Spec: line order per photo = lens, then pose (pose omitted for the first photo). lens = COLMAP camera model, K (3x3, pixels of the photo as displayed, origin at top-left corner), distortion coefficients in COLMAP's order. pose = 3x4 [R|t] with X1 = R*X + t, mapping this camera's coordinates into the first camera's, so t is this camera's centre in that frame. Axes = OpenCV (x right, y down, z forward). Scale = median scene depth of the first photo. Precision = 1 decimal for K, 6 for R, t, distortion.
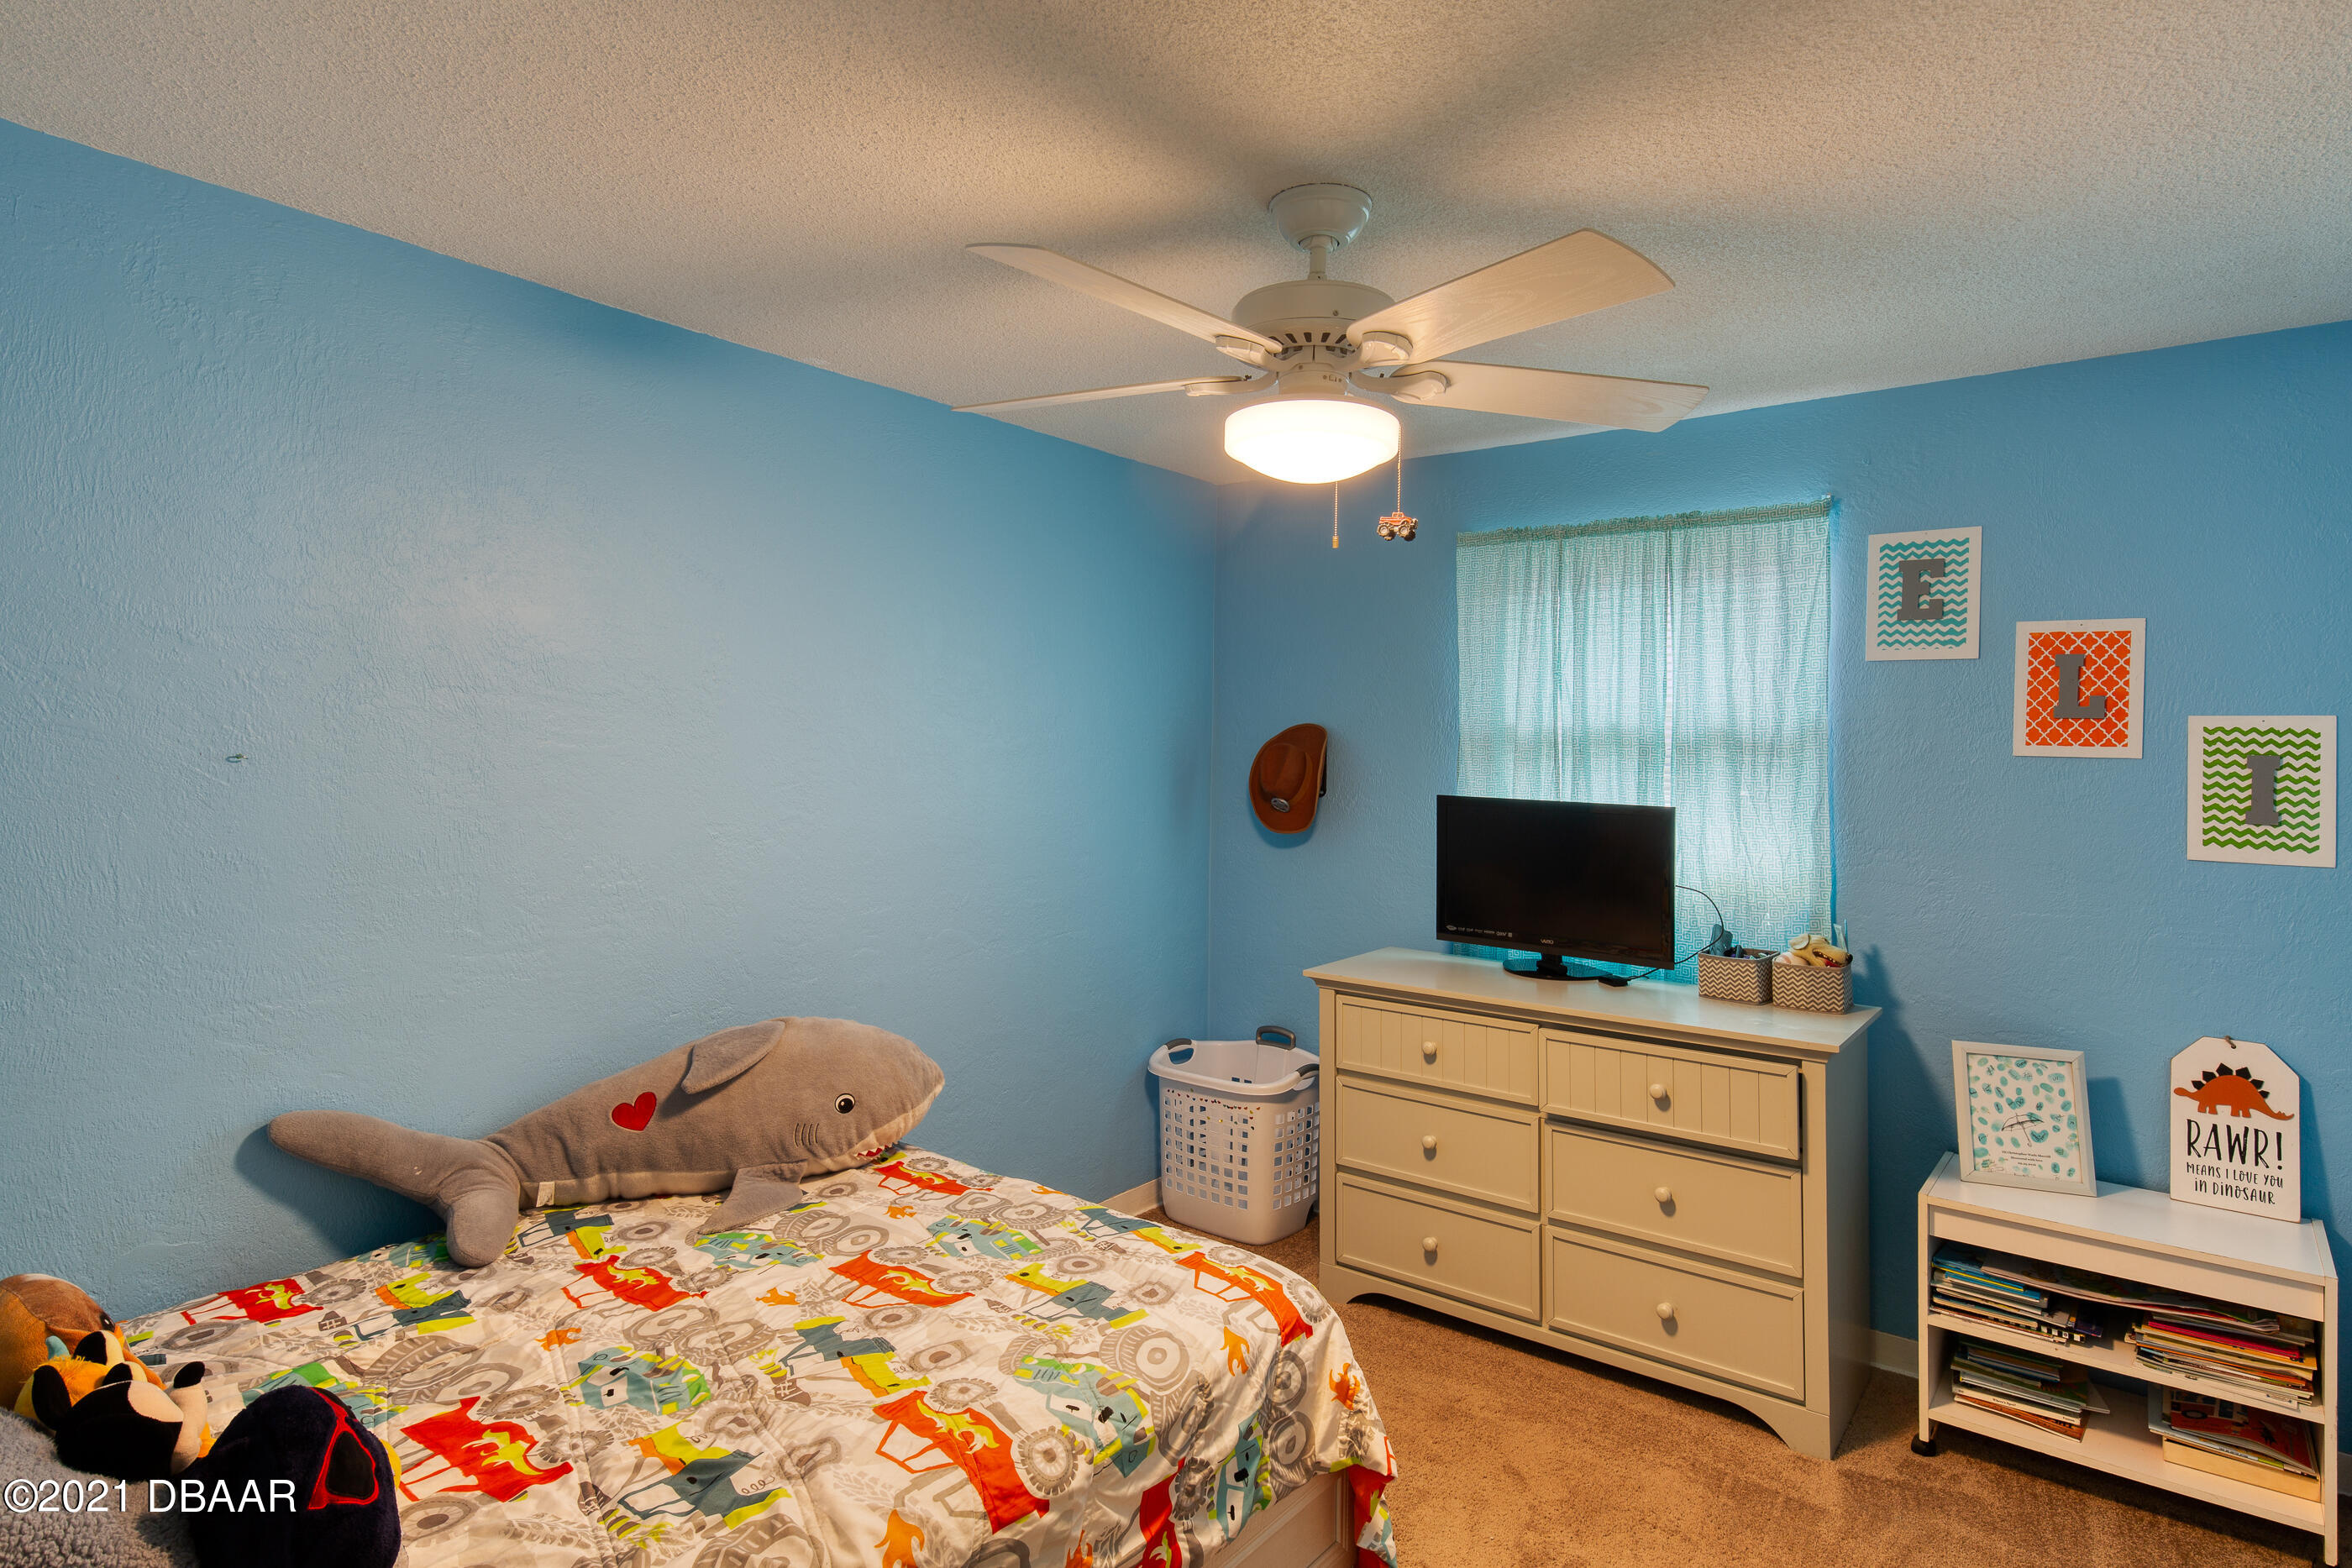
lens RADIAL K [[1303.4, 0, 1171.4], [0, 1303.4, 778.0], [0, 0, 1]] dist [0.054709, -0.000014]
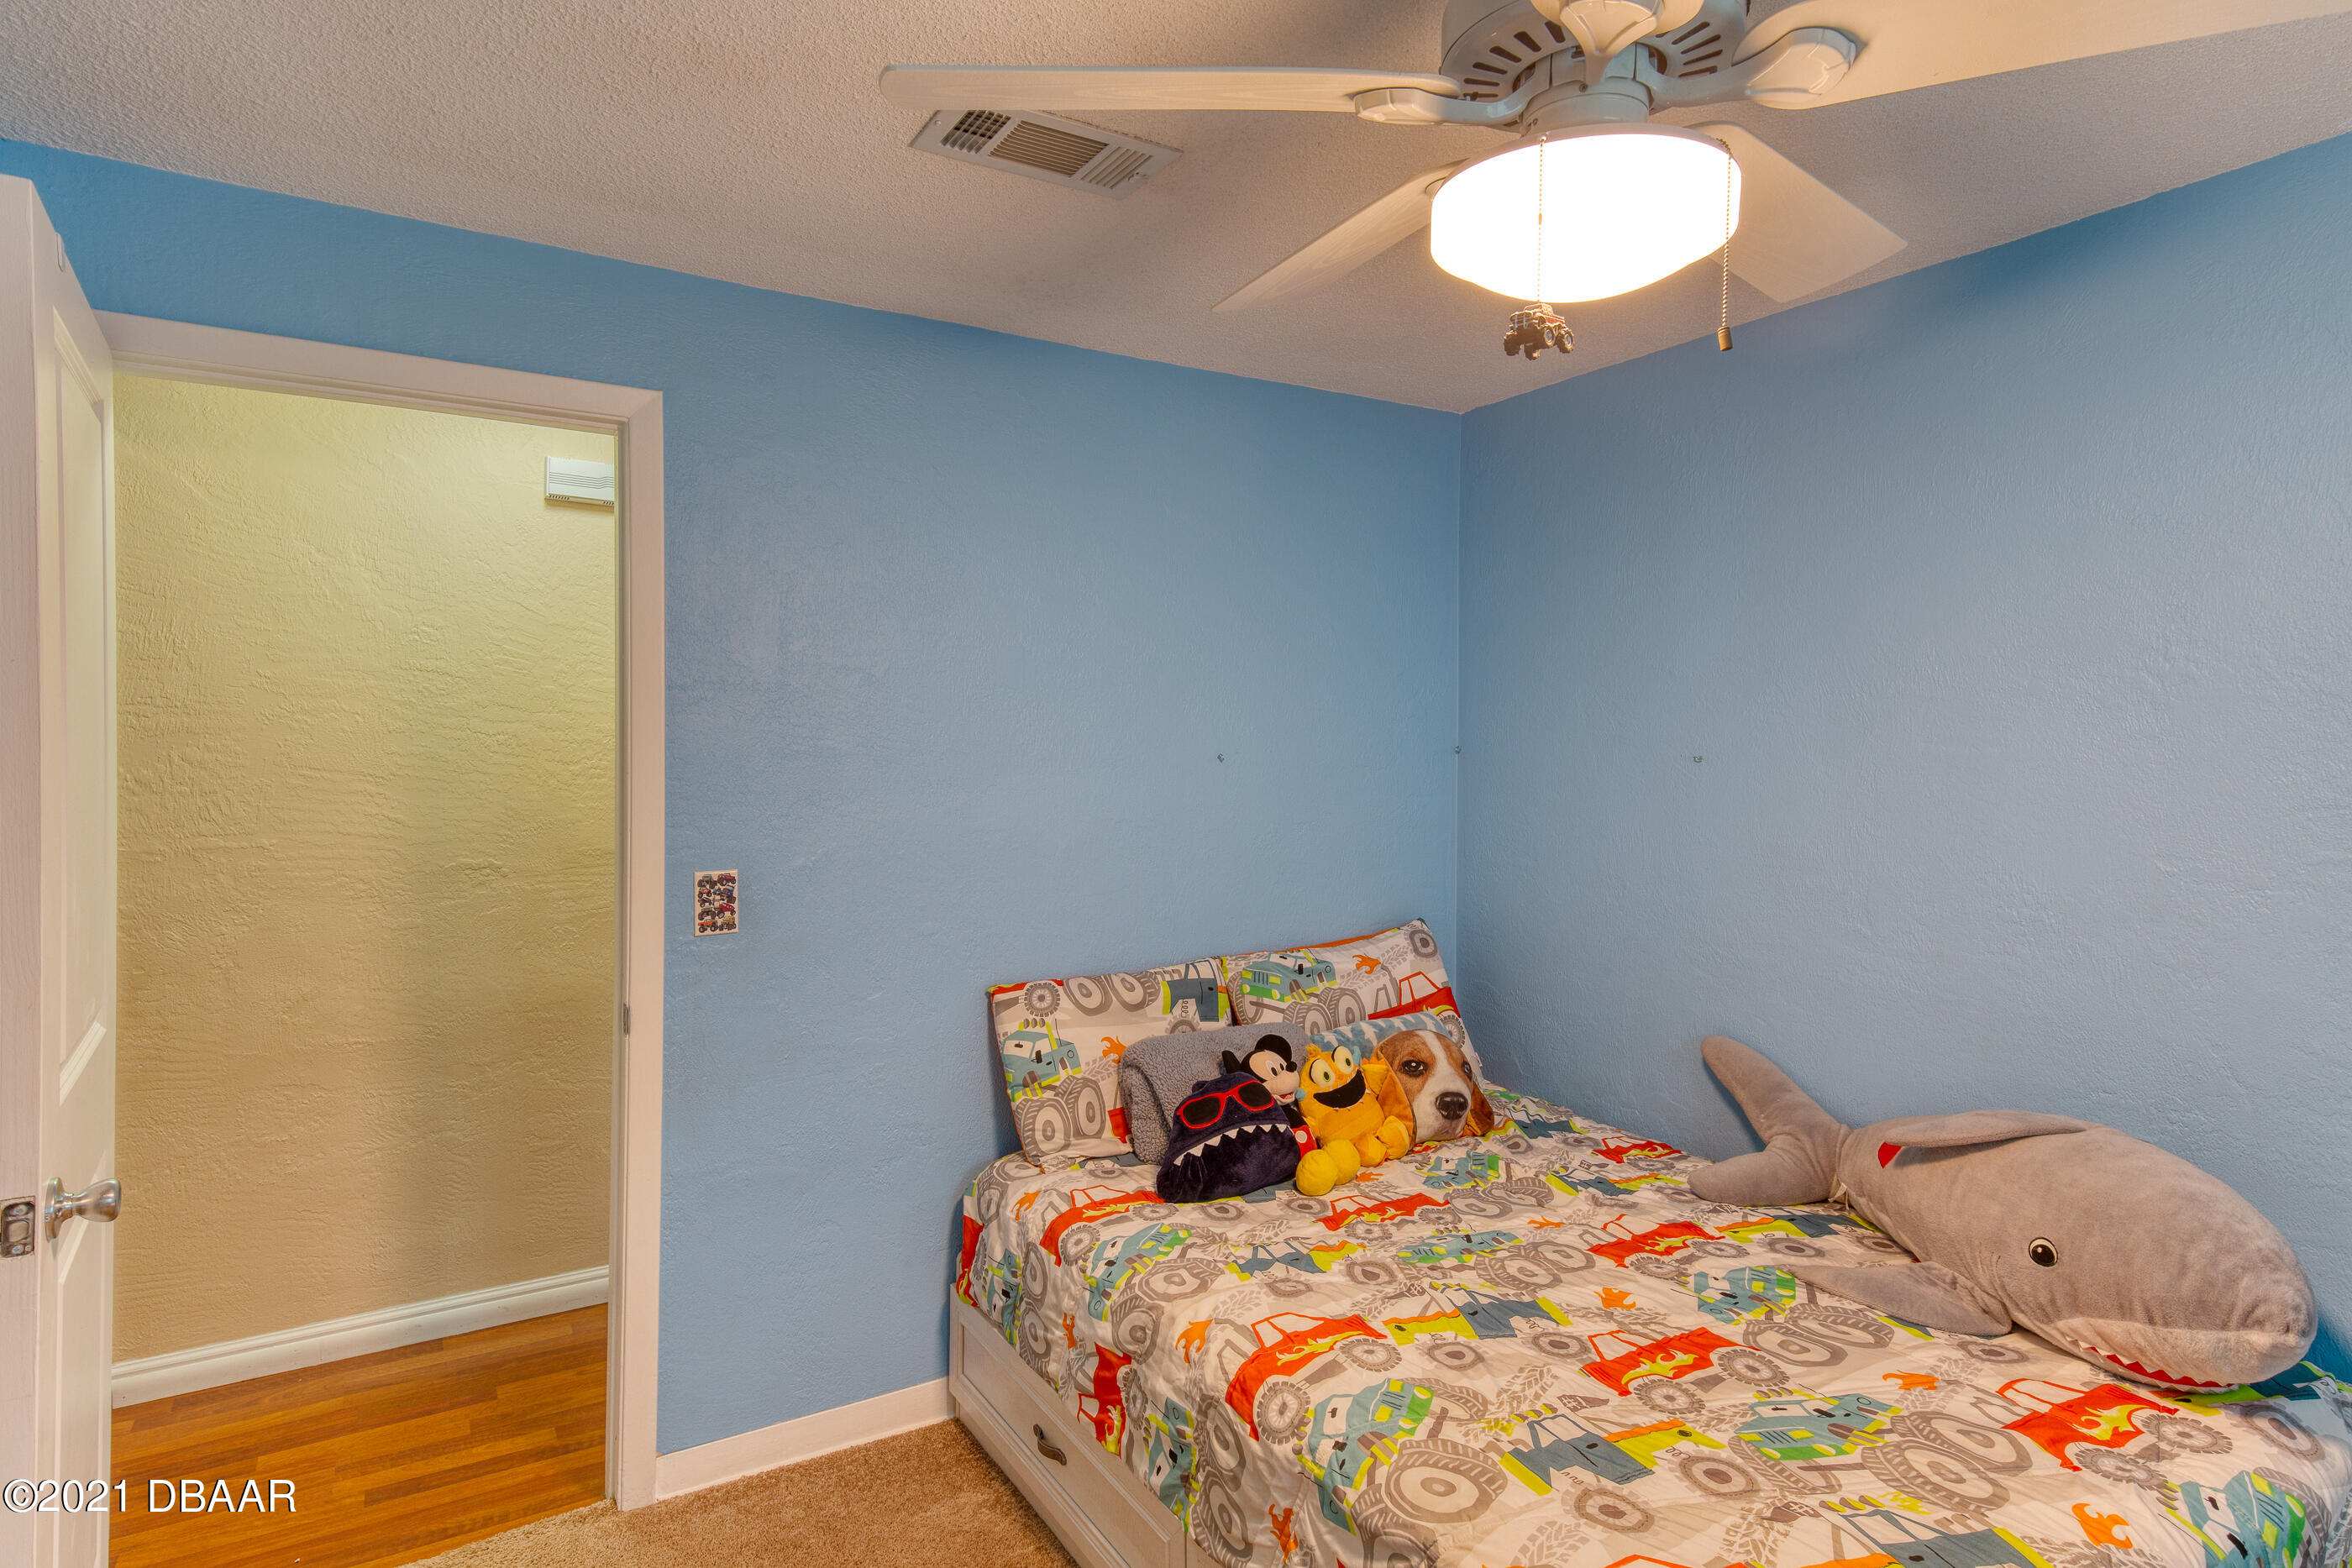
lens RADIAL K [[1303.4, 0, 1172.7], [0, 1303.4, 774.6], [0, 0, 1]] dist [0.054709, -0.000014]
pose [[-0.371124, 0.009712, -0.928533, 0.725695], [-0.031100, 0.999254, 0.022882, -0.005755], [0.928062, 0.037370, -0.370545, 1.037210]]
